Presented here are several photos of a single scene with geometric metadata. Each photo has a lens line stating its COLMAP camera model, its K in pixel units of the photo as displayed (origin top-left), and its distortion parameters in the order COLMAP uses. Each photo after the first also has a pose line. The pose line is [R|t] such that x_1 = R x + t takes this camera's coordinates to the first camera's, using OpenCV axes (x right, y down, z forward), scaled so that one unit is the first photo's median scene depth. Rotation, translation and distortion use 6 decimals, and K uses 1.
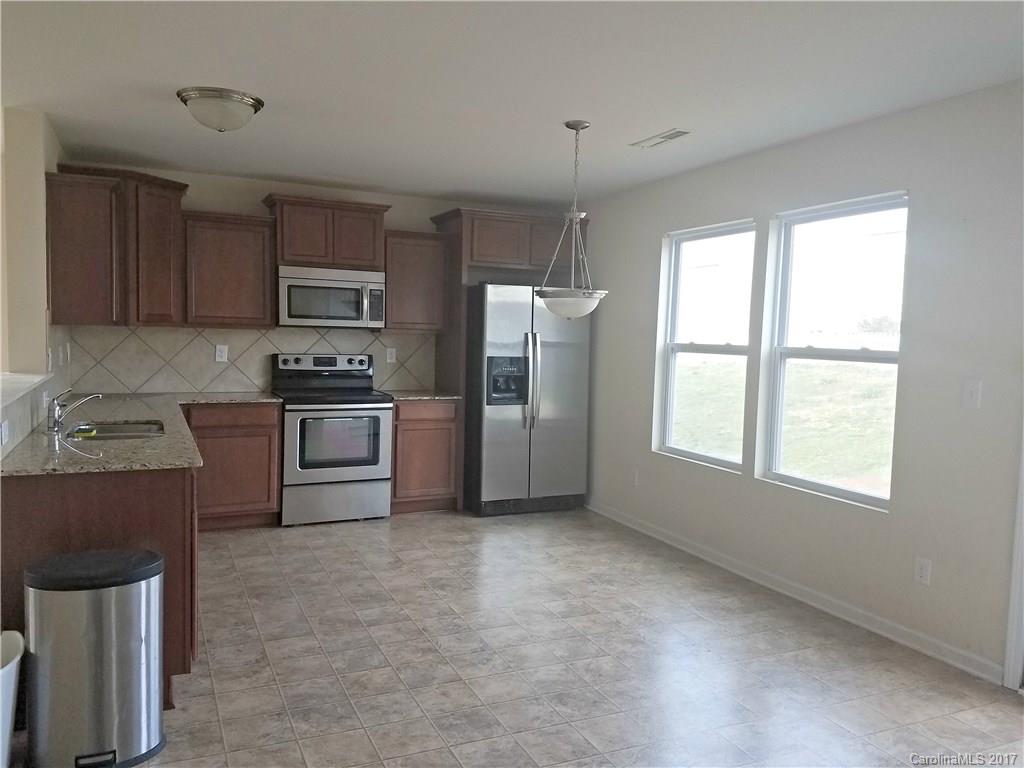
lens RADIAL K [[791.2, 0, 513.3], [0, 791.2, 378.7], [0, 0, 1]] dist [-0.014883, -0.028072]
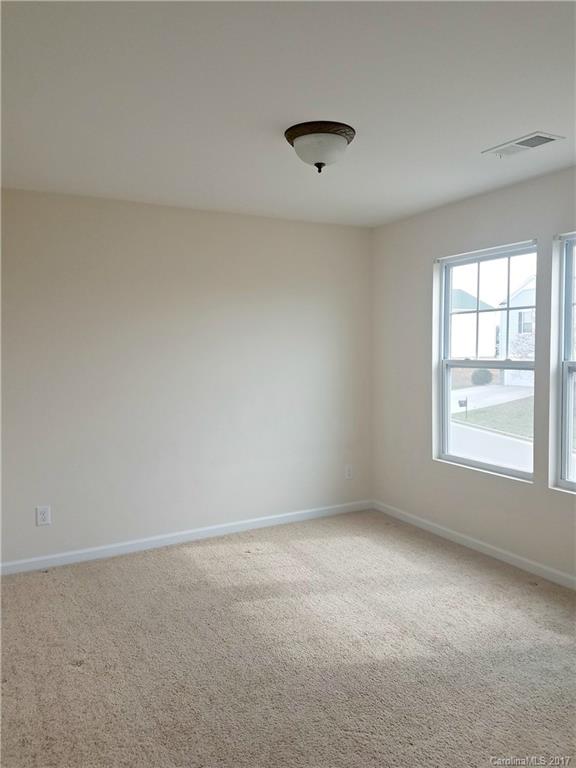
lens RADIAL K [[593.4, 0, 286.4], [0, 593.4, 384.9], [0, 0, 1]] dist [-0.014883, -0.028072]
pose [[0.996244, -0.021489, 0.083887, -0.086580], [0.021551, 0.999768, 0.000165, -0.015042], [-0.083871, 0.001643, 0.996475, 0.208113]]
